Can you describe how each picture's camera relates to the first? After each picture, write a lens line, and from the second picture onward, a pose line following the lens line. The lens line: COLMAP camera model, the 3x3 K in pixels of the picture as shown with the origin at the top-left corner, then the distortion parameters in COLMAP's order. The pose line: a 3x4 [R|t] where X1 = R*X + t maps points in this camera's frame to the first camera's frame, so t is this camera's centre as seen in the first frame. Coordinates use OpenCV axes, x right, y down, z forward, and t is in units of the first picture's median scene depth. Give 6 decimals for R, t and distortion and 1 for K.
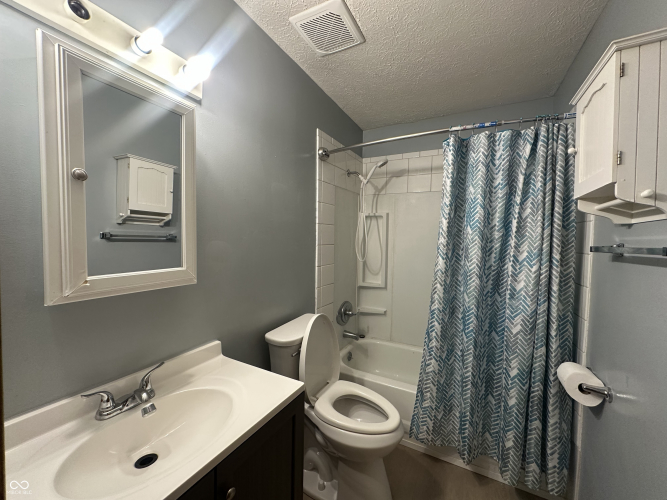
lens RADIAL K [[265.8, 0, 333.5], [0, 265.8, 250.0], [0, 0, 1]] dist [-0.001755, 0.000050]
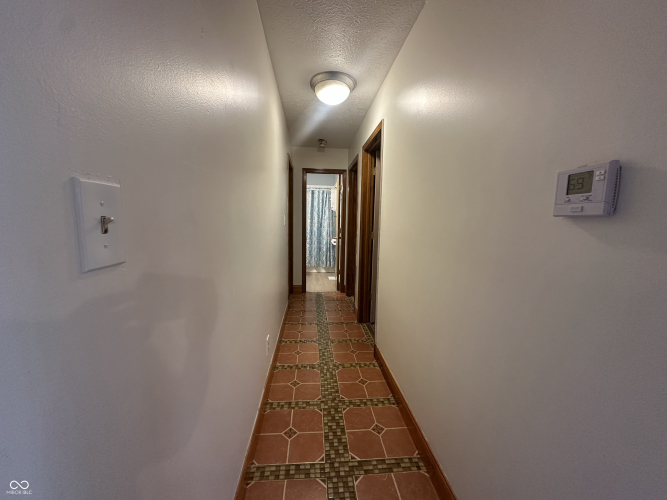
lens RADIAL K [[265.8, 0, 333.5], [0, 265.8, 250.0], [0, 0, 1]] dist [-0.001755, 0.000050]
pose [[0.832736, -0.065324, 0.549803, -1.426260], [0.025067, 0.996445, 0.080425, 0.163845], [-0.553103, -0.053191, 0.831413, -2.409482]]
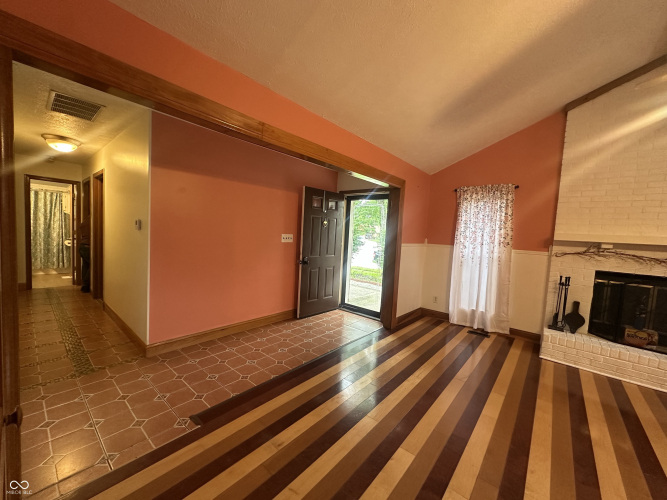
lens RADIAL K [[265.8, 0, 333.5], [0, 265.8, 250.0], [0, 0, 1]] dist [-0.001755, 0.000050]
pose [[0.201637, -0.068431, 0.977067, -2.369710], [-0.005110, 0.997469, 0.070915, 0.156027], [-0.979447, -0.019292, 0.200777, -3.875192]]
